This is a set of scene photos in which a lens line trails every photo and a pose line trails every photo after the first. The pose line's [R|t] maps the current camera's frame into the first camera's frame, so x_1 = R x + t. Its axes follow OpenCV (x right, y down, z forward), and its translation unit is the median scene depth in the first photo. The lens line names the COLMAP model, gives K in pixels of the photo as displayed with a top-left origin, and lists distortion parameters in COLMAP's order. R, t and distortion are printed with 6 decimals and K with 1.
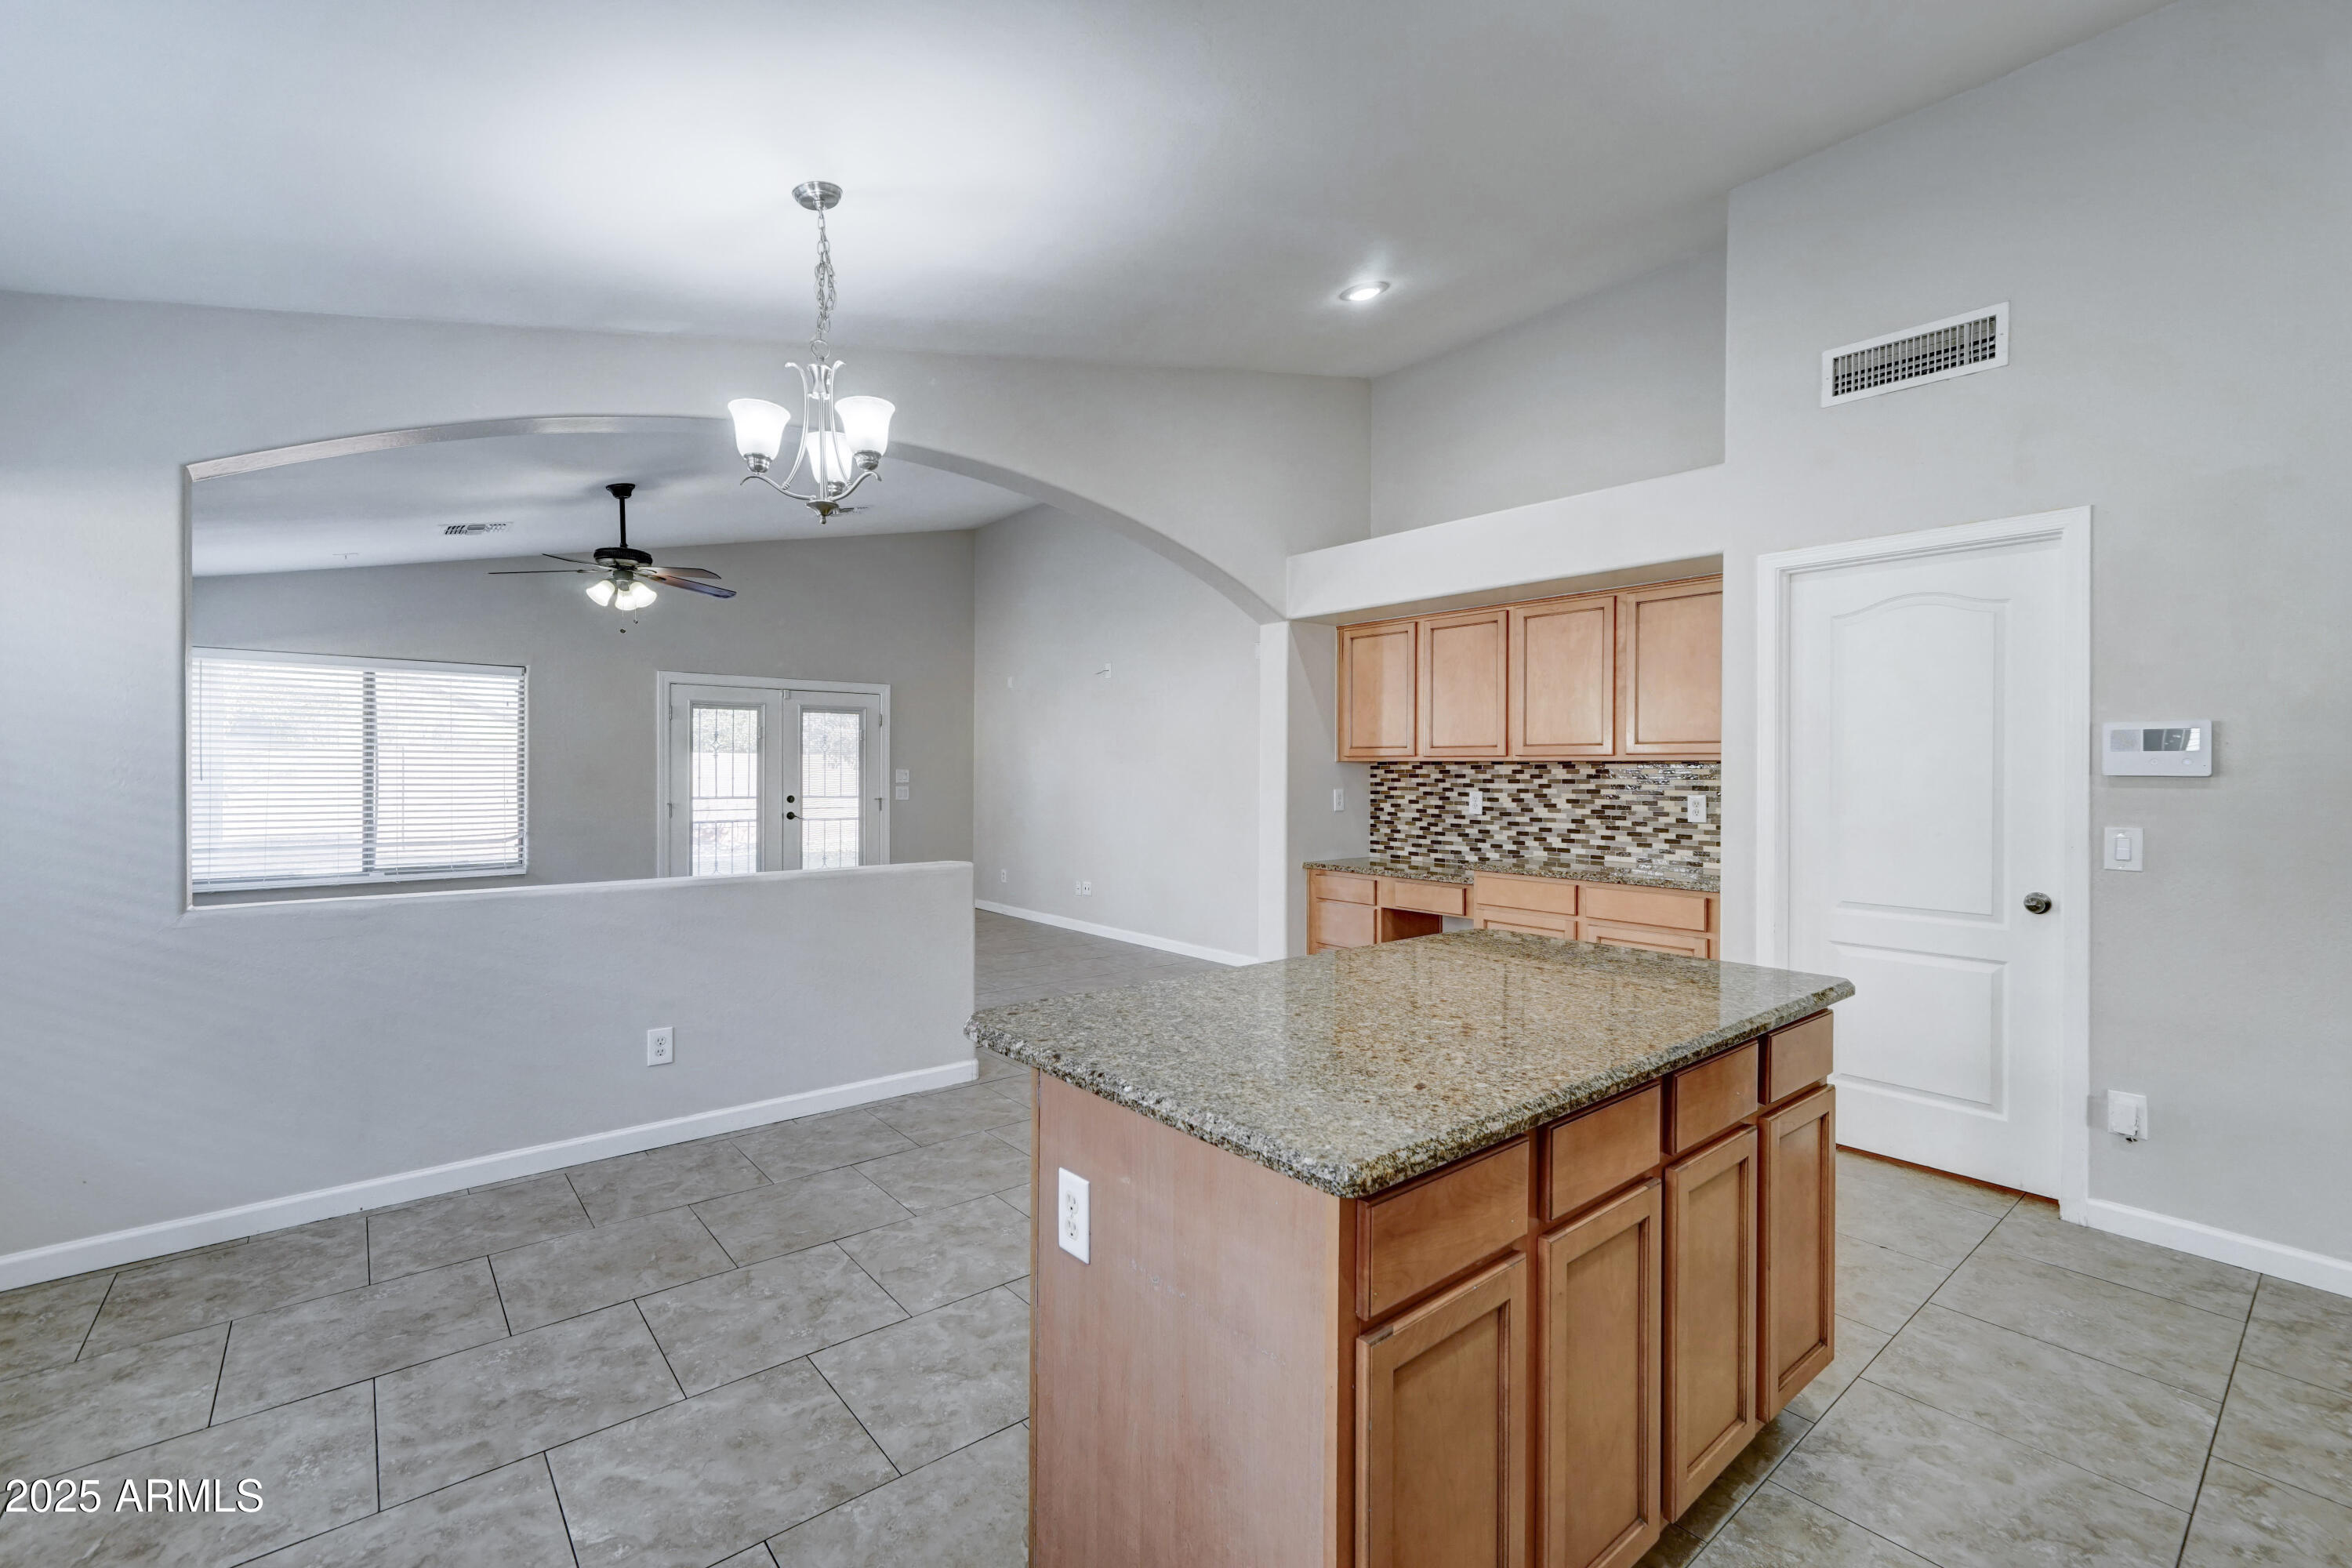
lens RADIAL K [[1010.4, 0, 1176.0], [0, 1010.4, 784.0], [0, 0, 1]] dist [0.000772, 0.009663]
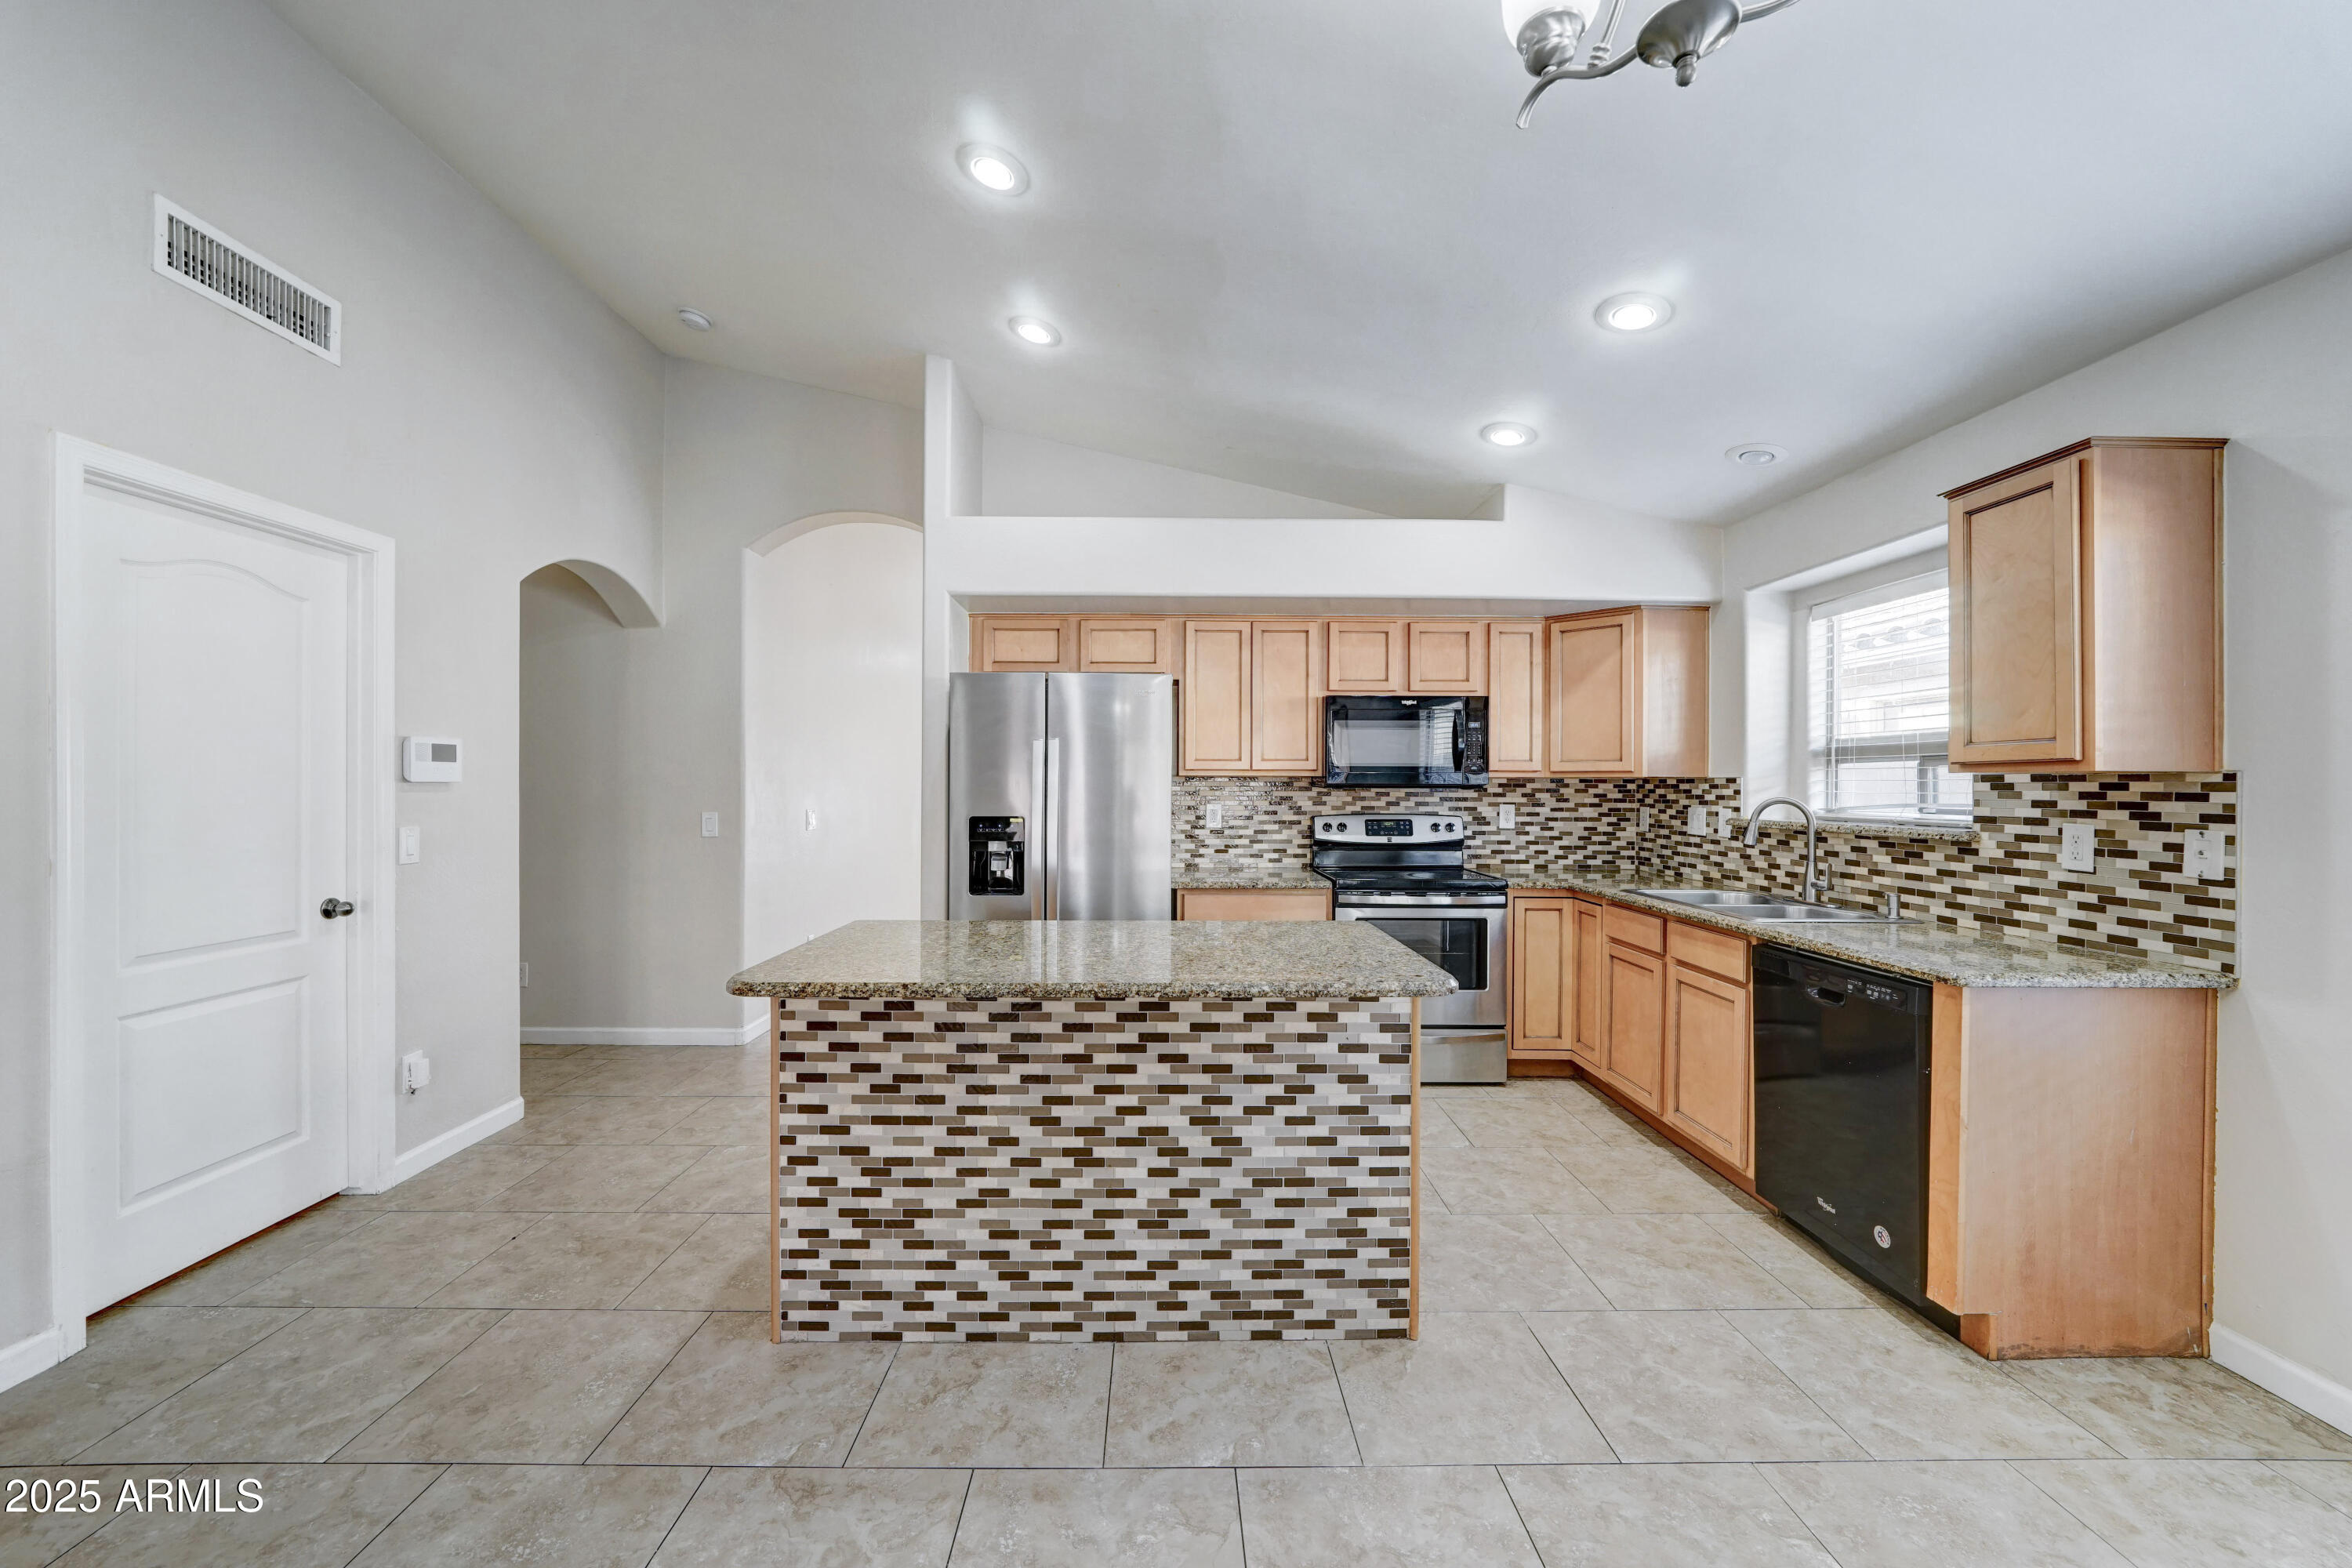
lens RADIAL K [[889.2, 0, 1176.0], [0, 889.2, 784.0], [0, 0, 1]] dist [-0.015429, 0.004834]
pose [[-0.775075, -0.007364, 0.631827, -0.225952], [0.001514, 0.999908, 0.013512, -0.010740], [-0.631868, 0.011429, -0.774992, 0.736124]]
